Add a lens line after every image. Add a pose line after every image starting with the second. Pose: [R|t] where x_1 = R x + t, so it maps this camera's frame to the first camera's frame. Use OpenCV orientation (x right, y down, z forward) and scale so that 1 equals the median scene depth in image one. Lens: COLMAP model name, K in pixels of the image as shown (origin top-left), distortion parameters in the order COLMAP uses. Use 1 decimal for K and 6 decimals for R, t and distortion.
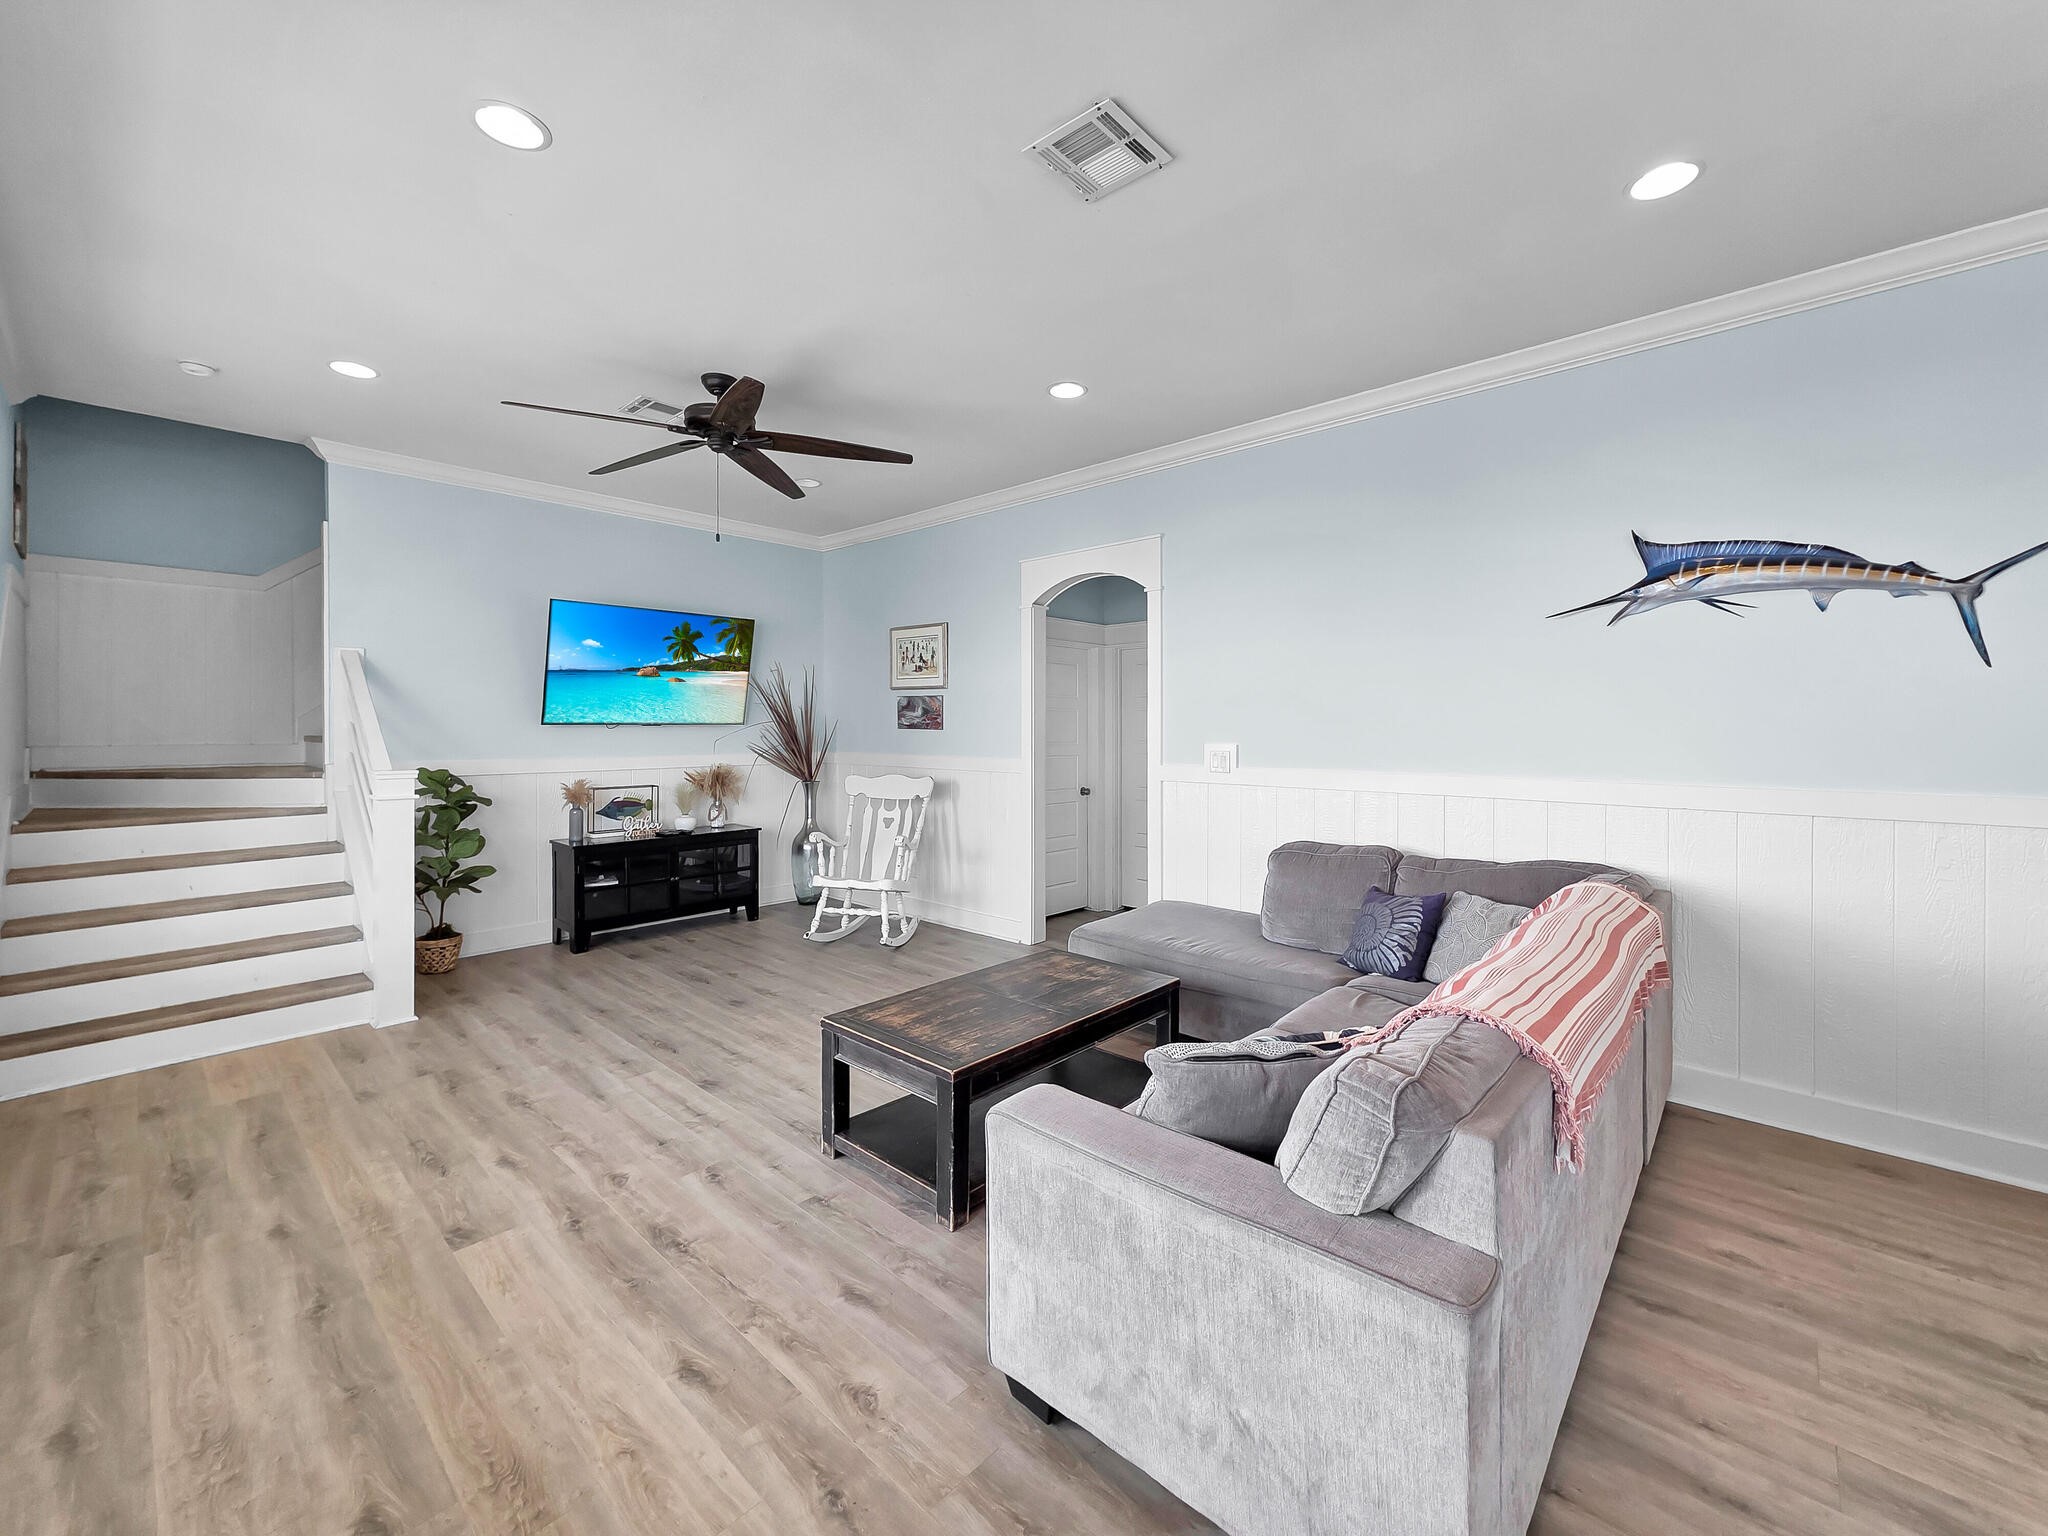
lens RADIAL K [[824.2, 0, 1021.6], [0, 824.2, 733.6], [0, 0, 1]] dist [-0.000716, 0.000424]
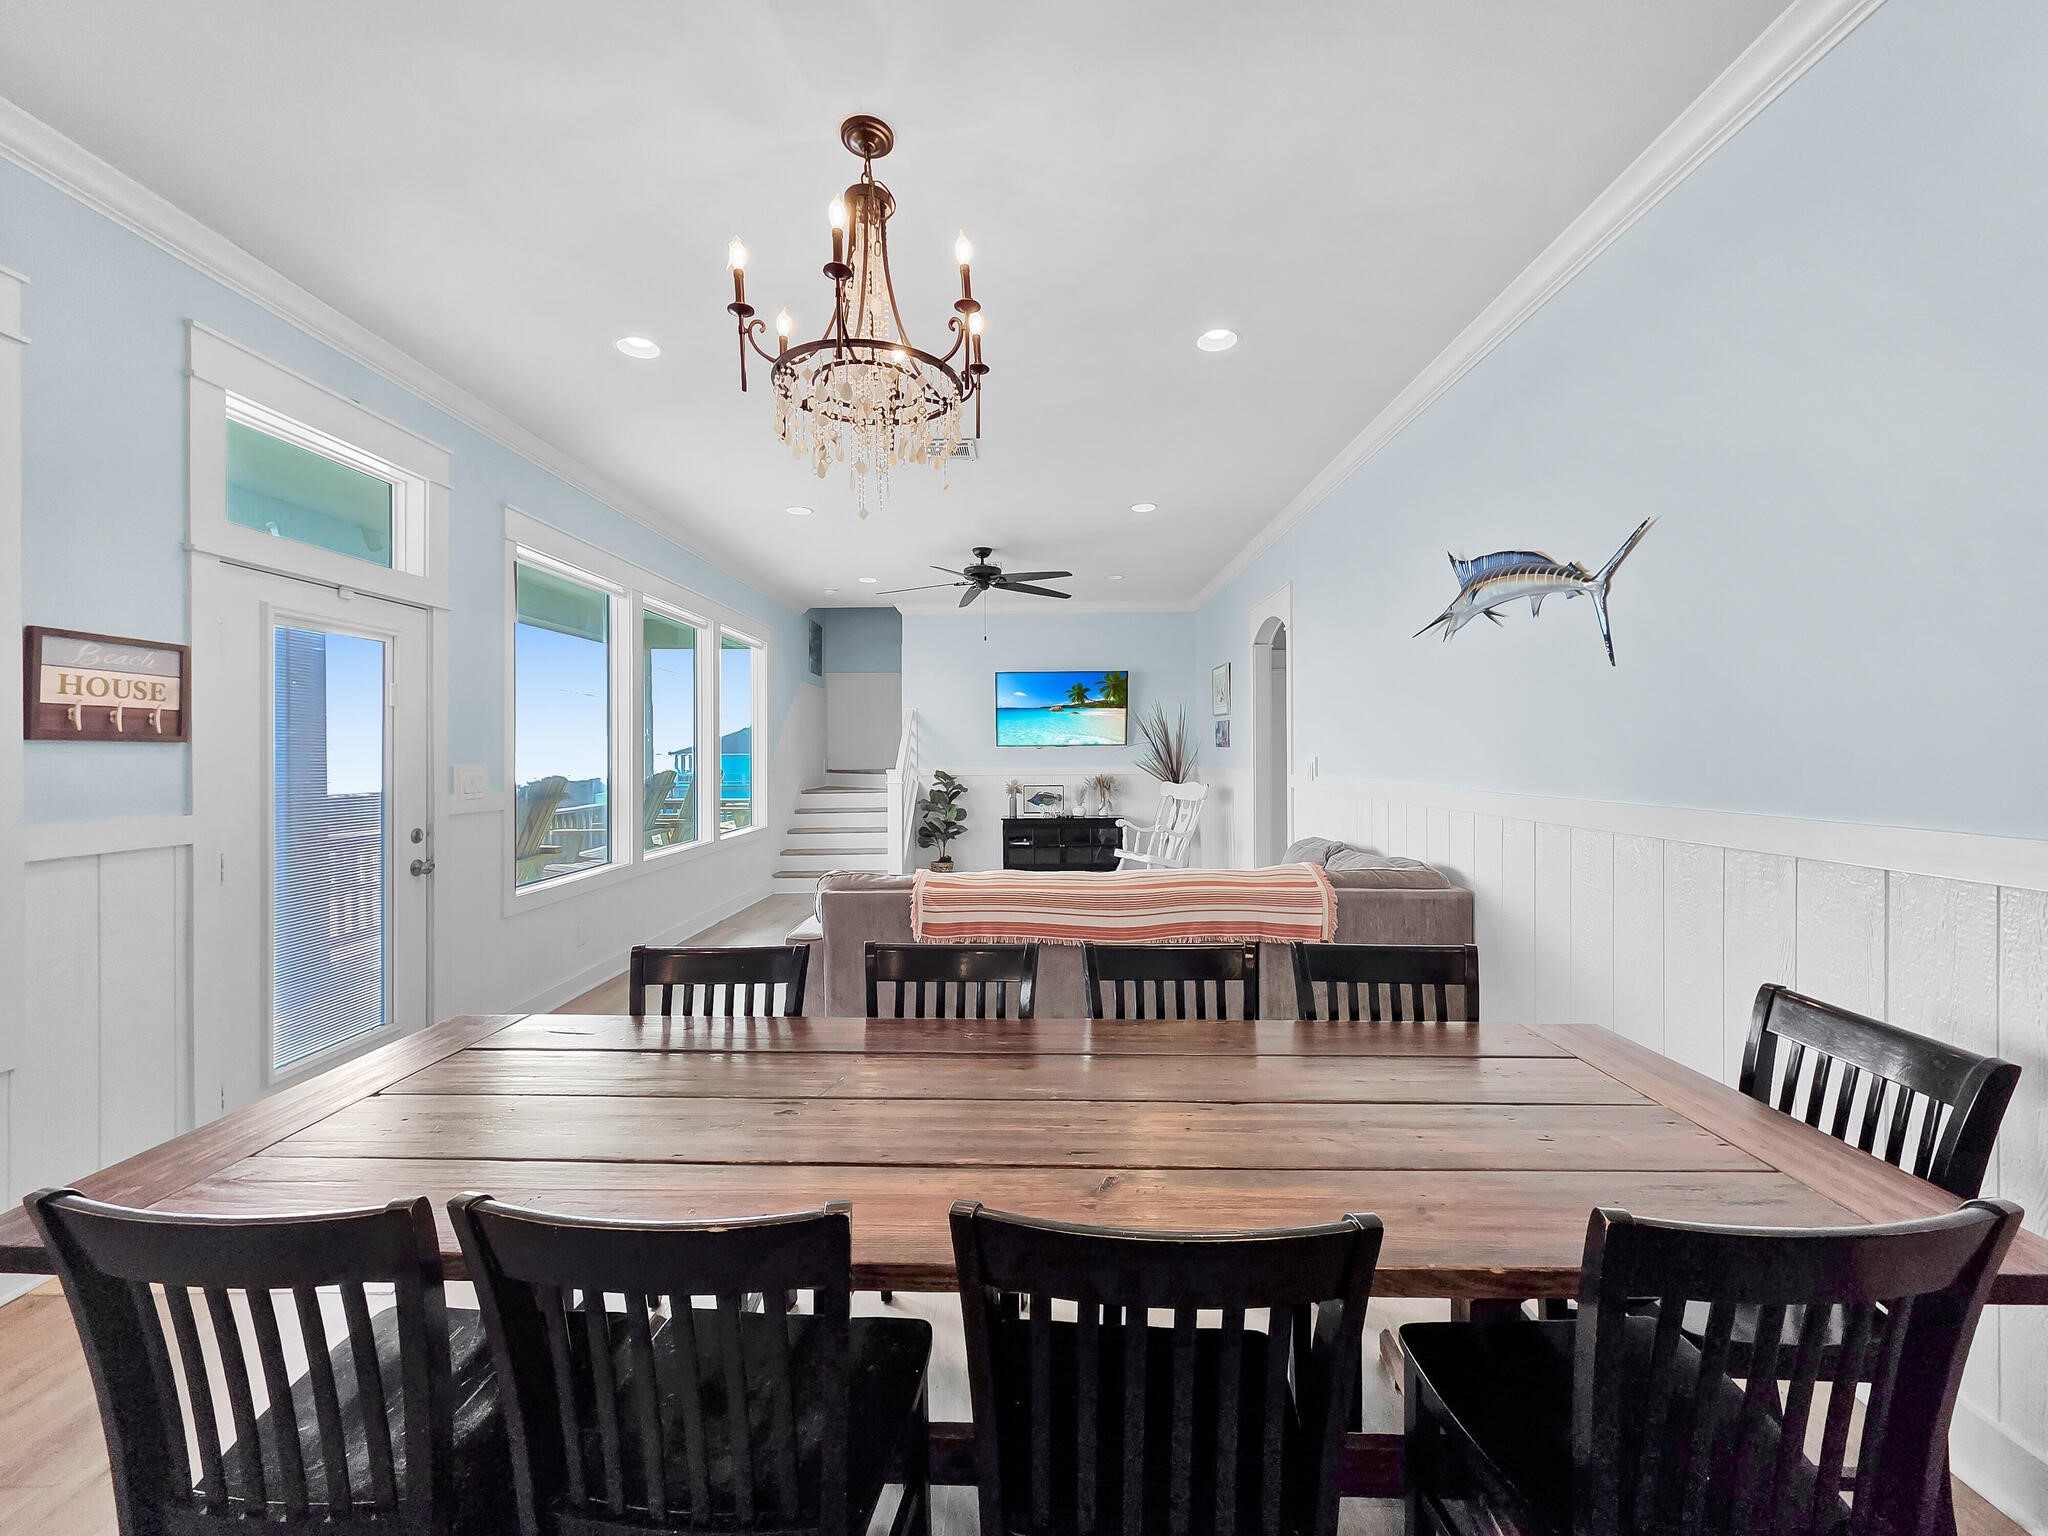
lens RADIAL K [[824.2, 0, 1030.4], [0, 824.2, 753.4], [0, 0, 1]] dist [-0.000716, 0.000424]
pose [[0.666149, -0.005859, -0.745795, 0.772637], [0.003865, 0.999983, -0.004404, 0.011579], [0.745808, 0.000051, 0.666161, -0.076267]]
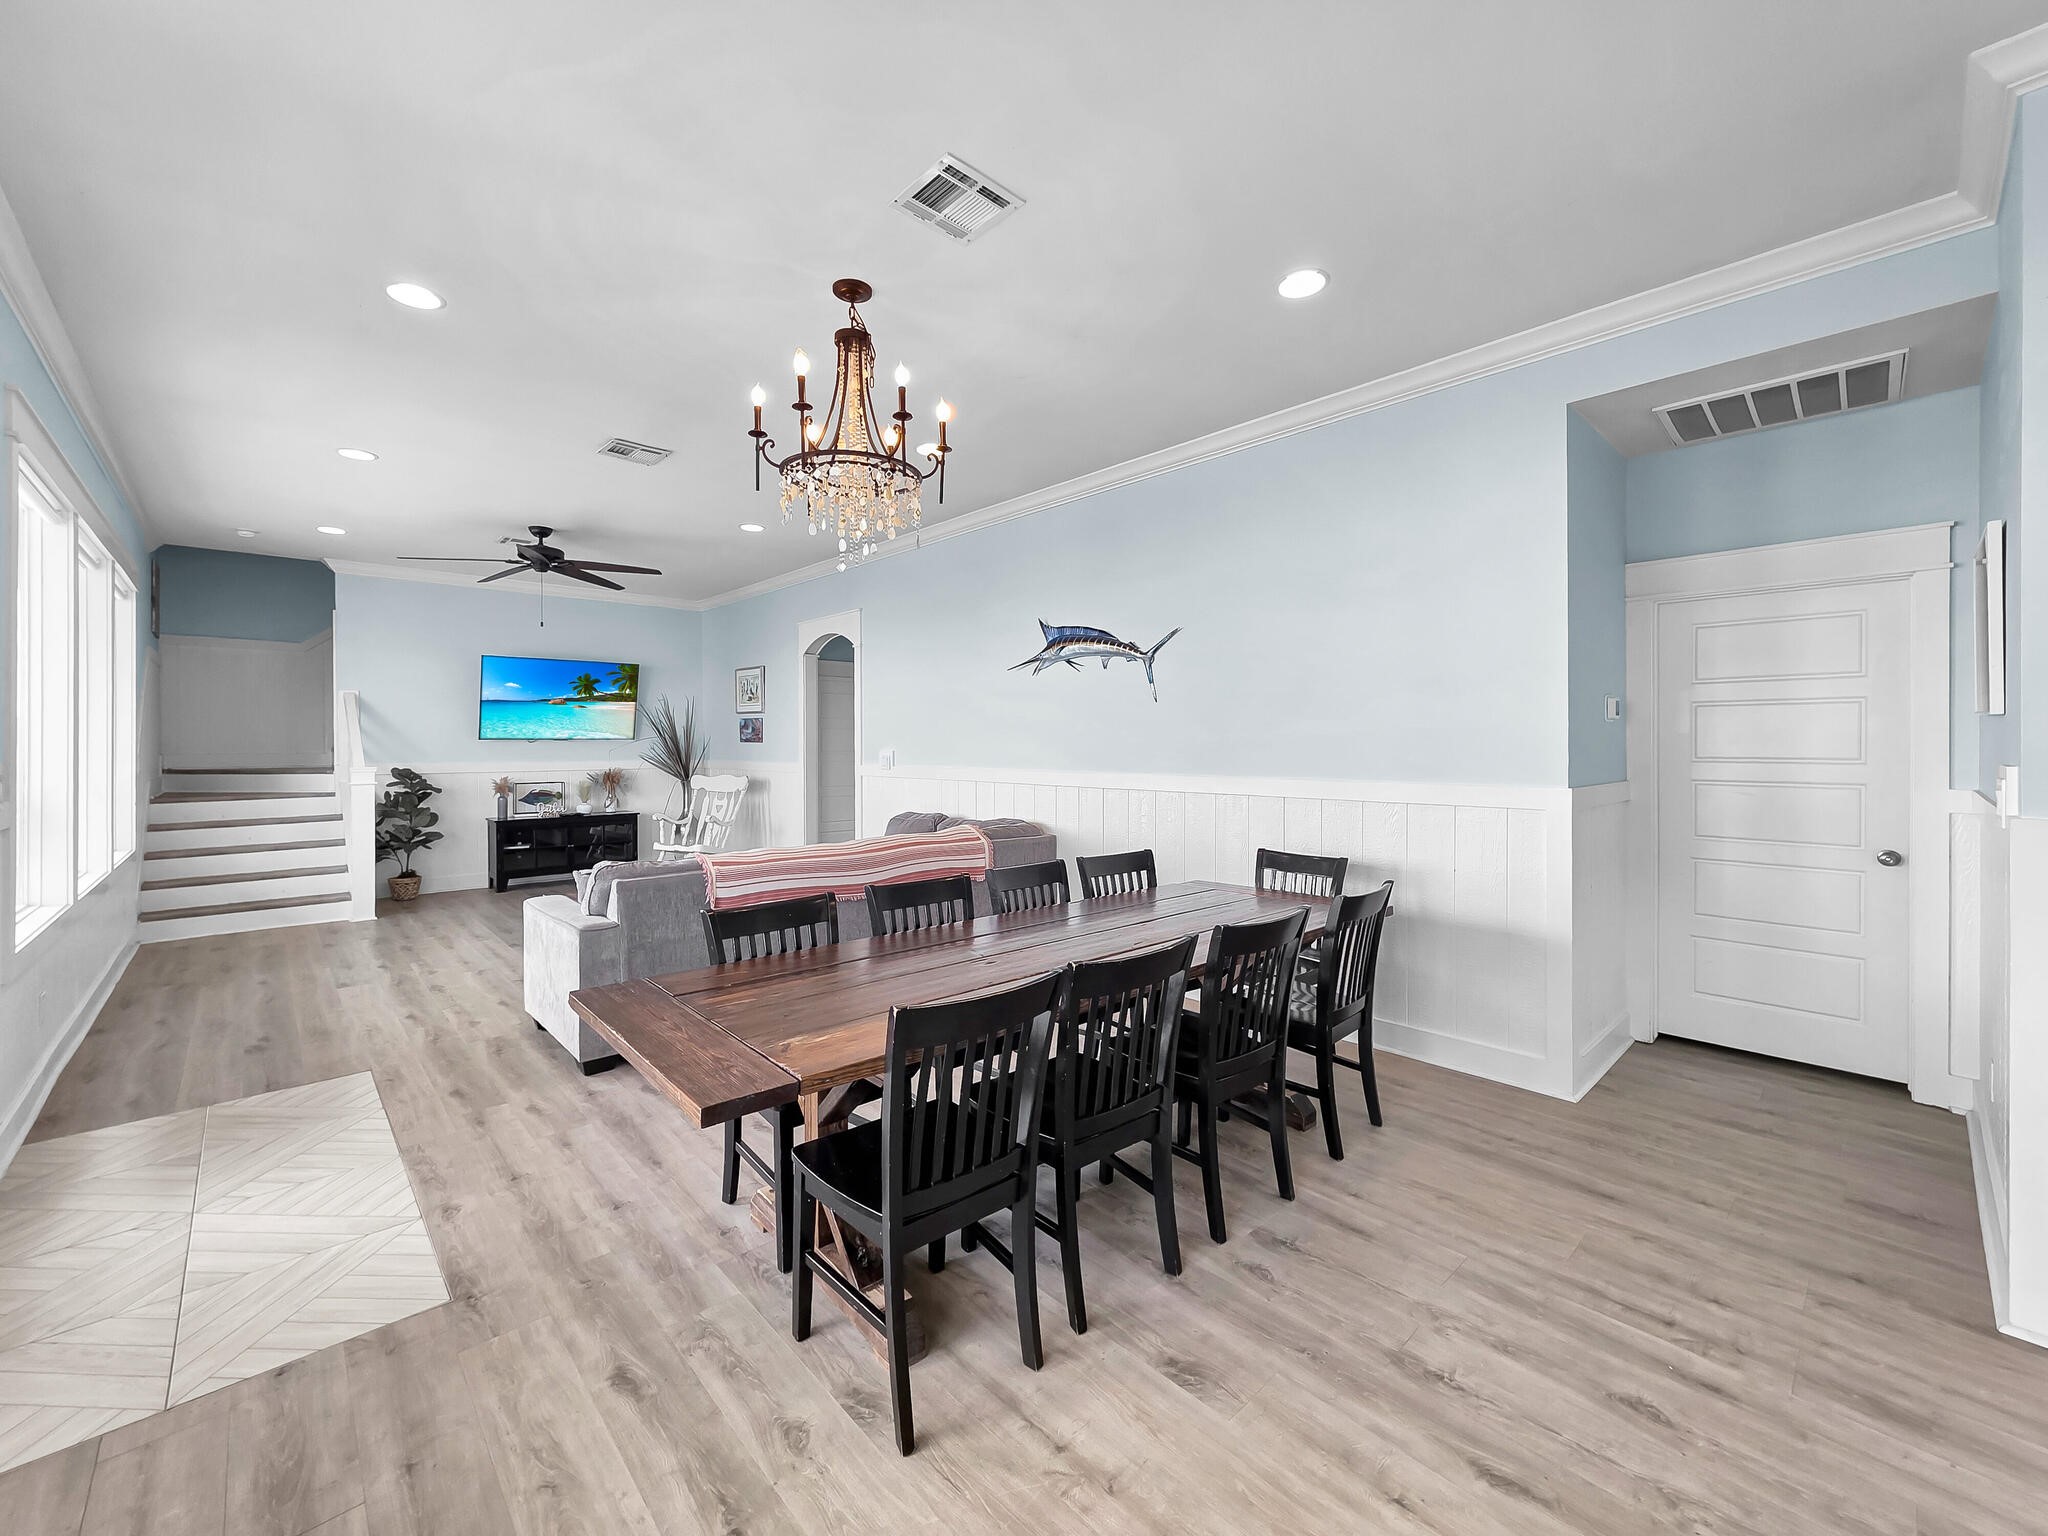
lens RADIAL K [[824.2, 0, 1025.6], [0, 824.2, 751.5], [0, 0, 1]] dist [-0.000716, 0.000424]
pose [[0.996740, -0.002922, -0.080632, 0.557310], [0.002967, 0.999996, 0.000440, 0.013271], [0.080630, -0.000677, 0.996744, -0.430173]]
